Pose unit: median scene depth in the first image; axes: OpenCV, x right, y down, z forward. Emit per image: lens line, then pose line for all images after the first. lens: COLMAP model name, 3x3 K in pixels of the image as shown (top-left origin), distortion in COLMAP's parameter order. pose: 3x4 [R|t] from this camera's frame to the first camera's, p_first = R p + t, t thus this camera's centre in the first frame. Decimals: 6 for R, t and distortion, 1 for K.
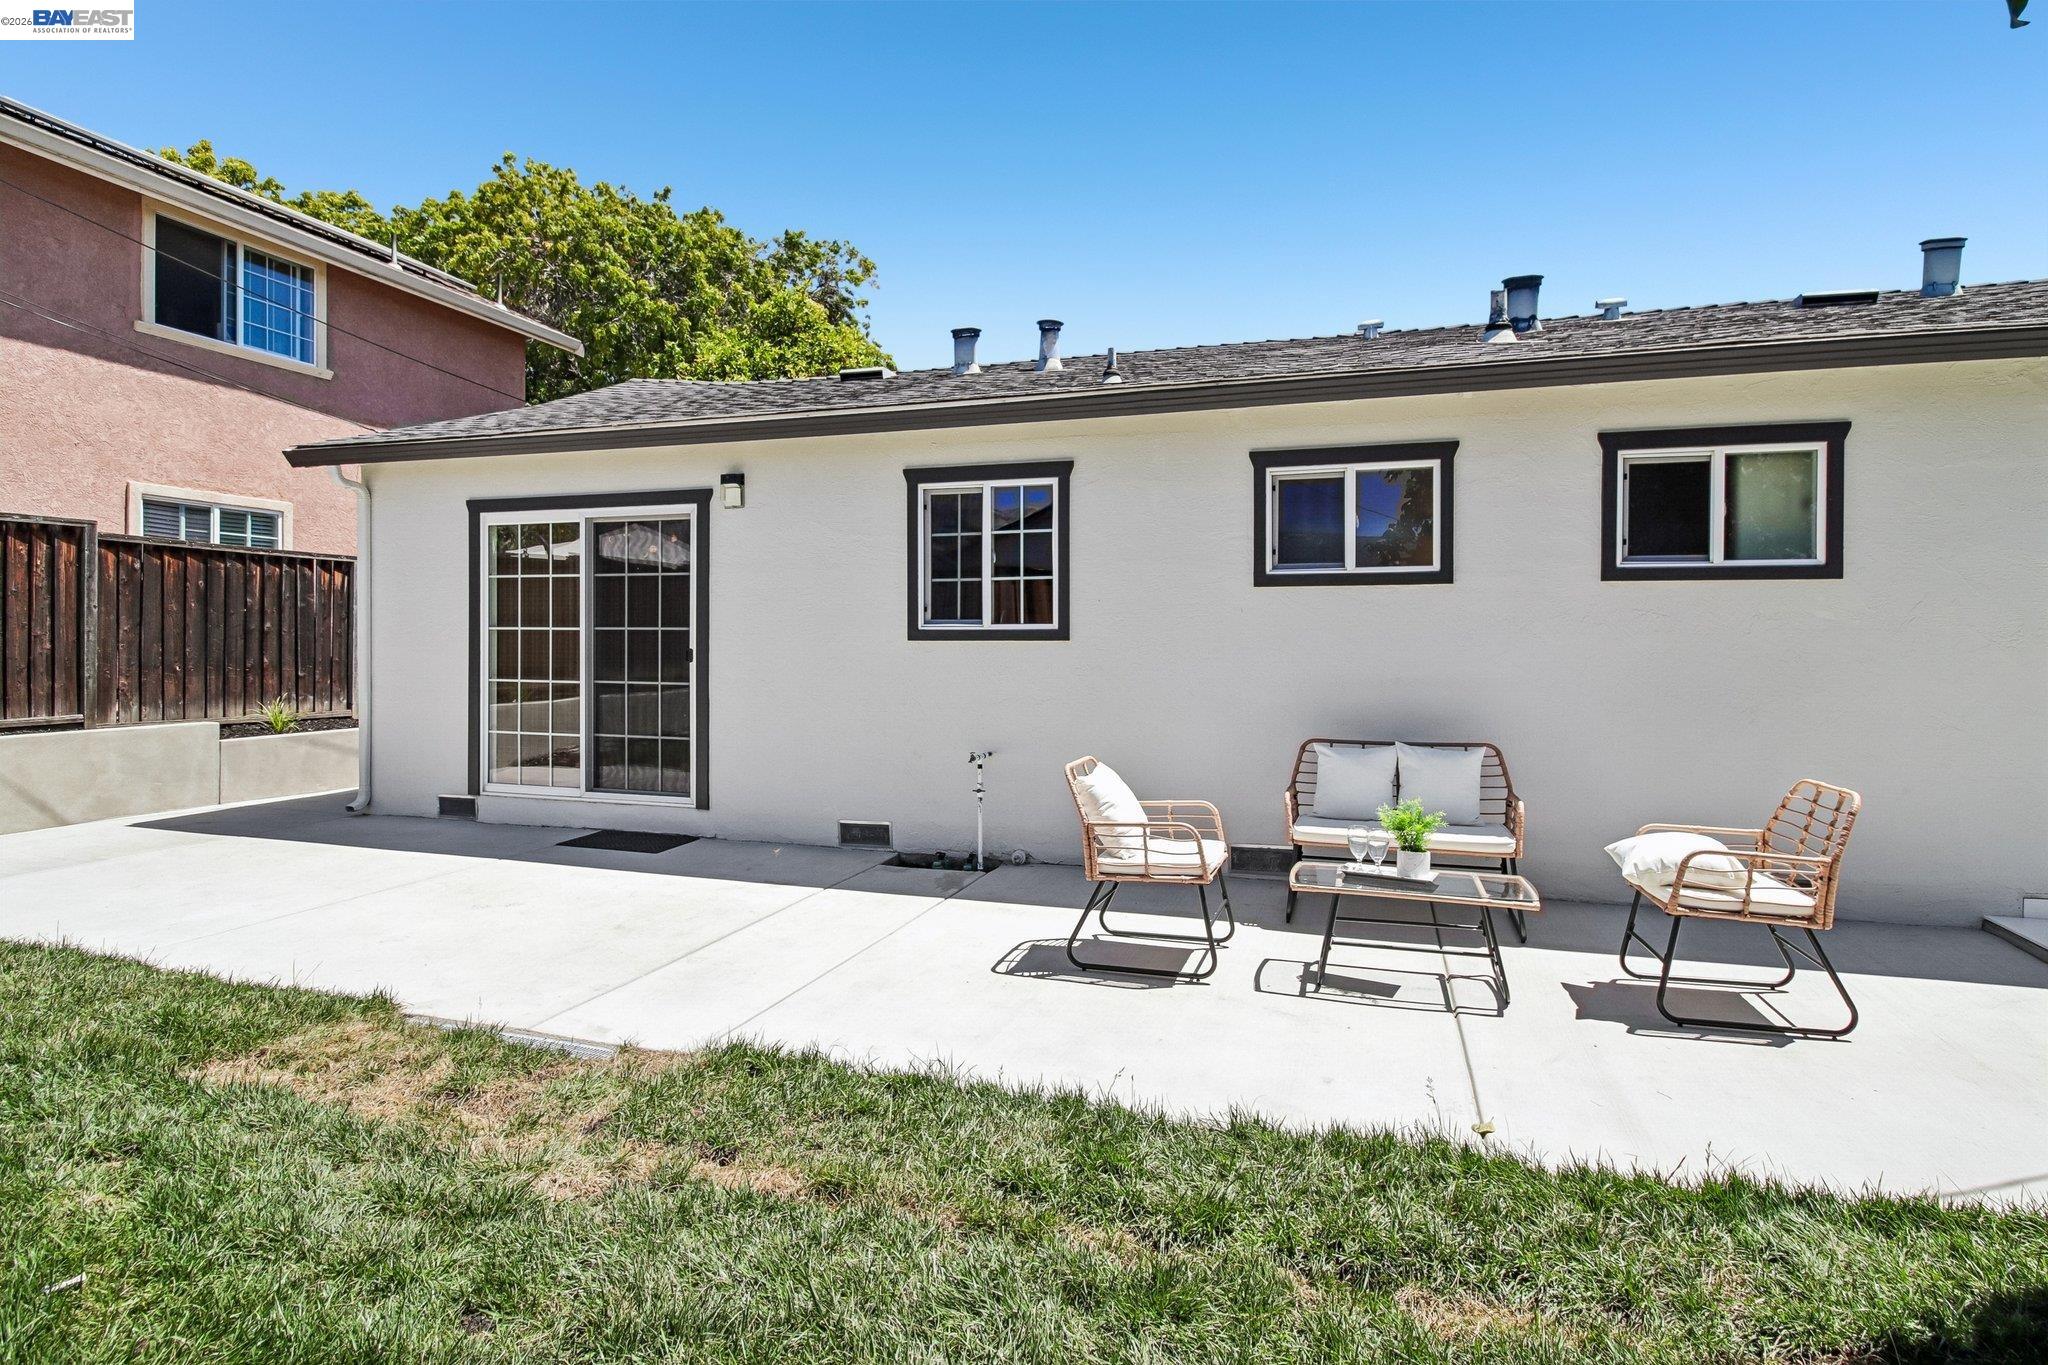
lens RADIAL K [[1061.1, 0, 1027.3], [0, 1061.1, 631.8], [0, 0, 1]] dist [0.003296, -0.014102]
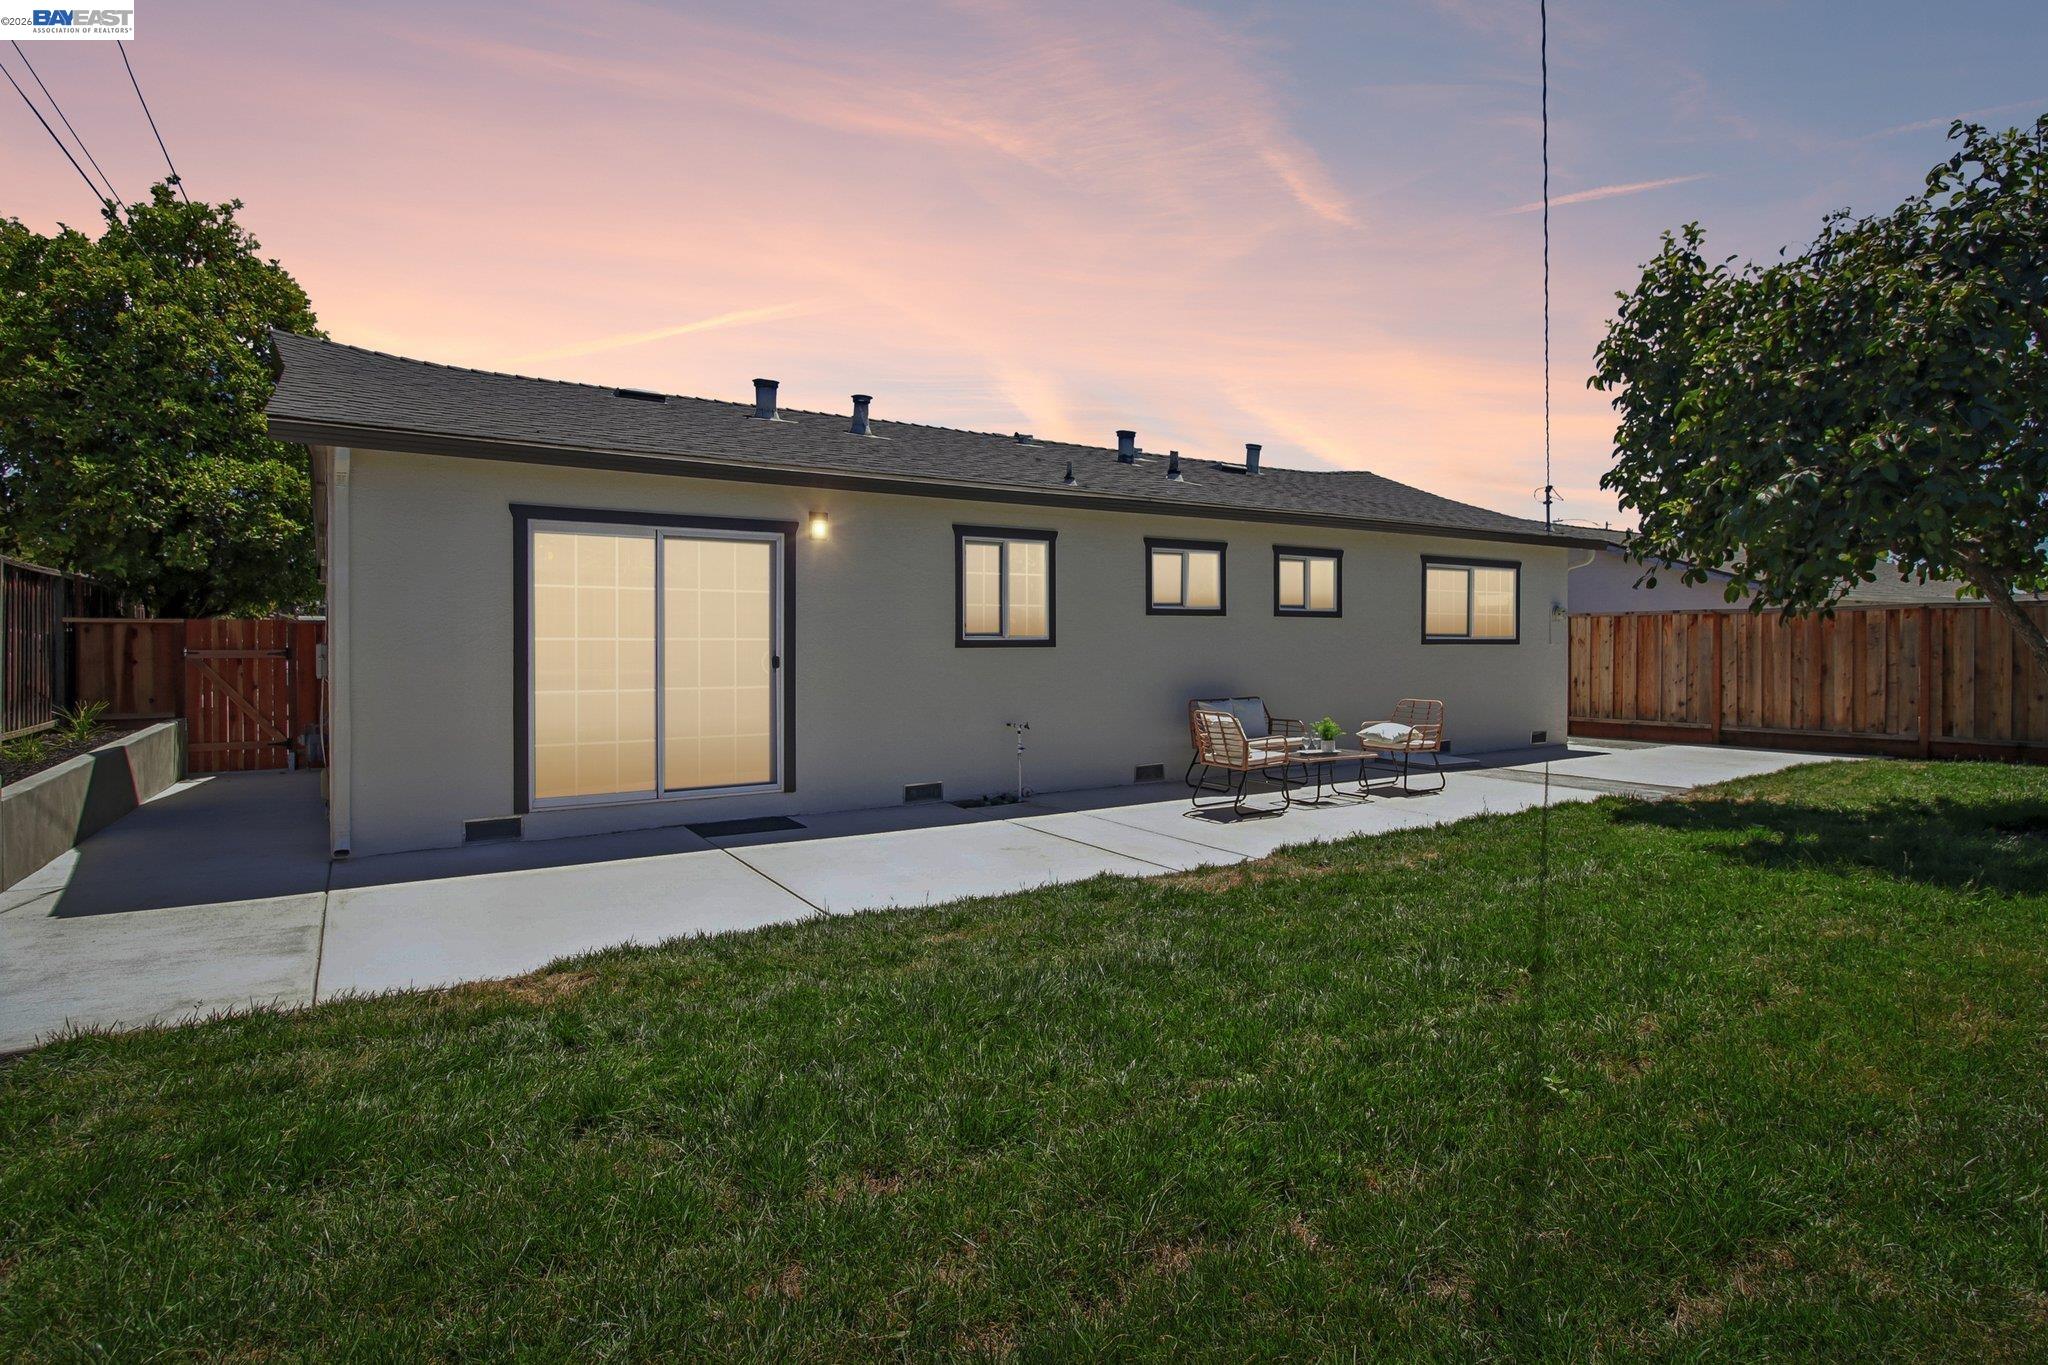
lens RADIAL K [[1061.1, 0, 1027.3], [0, 1061.1, 631.8], [0, 0, 1]] dist [0.003296, -0.014102]
pose [[0.636938, 0.001587, 0.770913, -1.090986], [-0.002286, 0.999997, -0.000170, -0.012448], [-0.770912, -0.001654, 0.636940, 0.043334]]
